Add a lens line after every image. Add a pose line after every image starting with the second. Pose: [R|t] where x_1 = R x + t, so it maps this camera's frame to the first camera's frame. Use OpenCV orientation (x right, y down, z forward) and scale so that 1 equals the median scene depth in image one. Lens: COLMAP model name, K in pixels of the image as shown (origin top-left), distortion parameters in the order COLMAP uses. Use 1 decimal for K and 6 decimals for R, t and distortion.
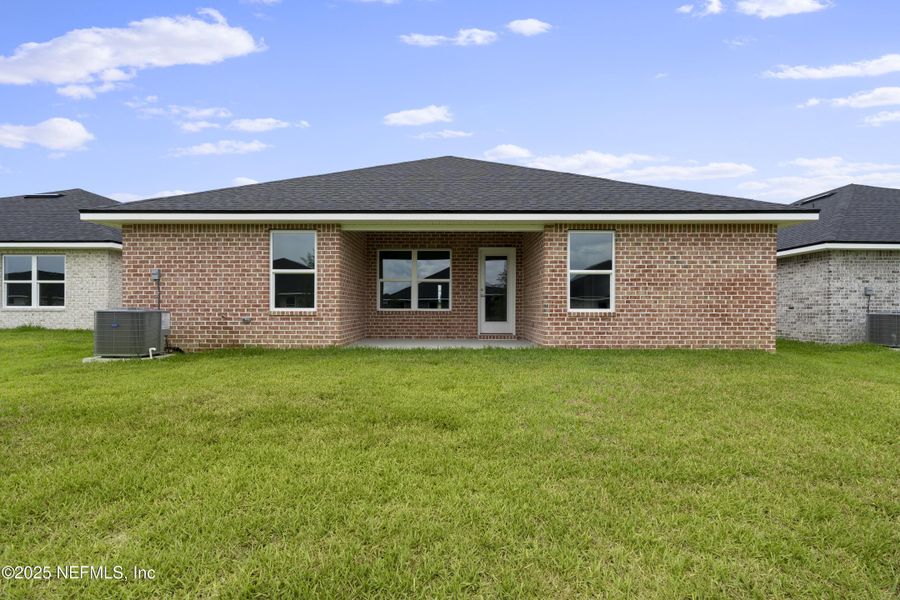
lens RADIAL K [[472.6, 0, 451.5], [0, 472.6, 298.2], [0, 0, 1]] dist [0.003605, 0.001046]
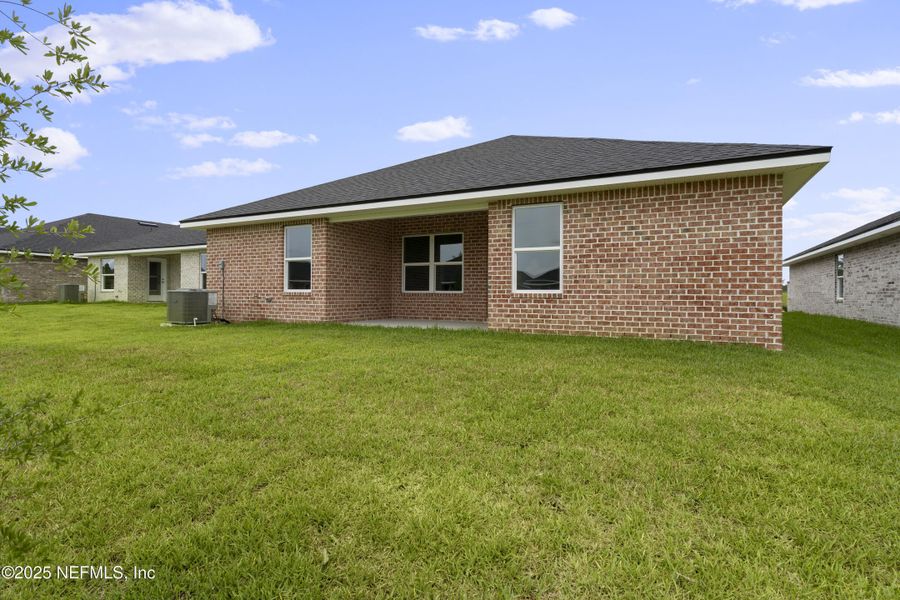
lens RADIAL K [[472.6, 0, 451.5], [0, 472.6, 298.2], [0, 0, 1]] dist [0.003605, 0.001046]
pose [[0.882632, 0.006741, -0.470016, 0.581367], [0.007190, 0.999587, 0.027838, 0.011996], [0.470009, -0.027951, 0.882219, 0.113686]]
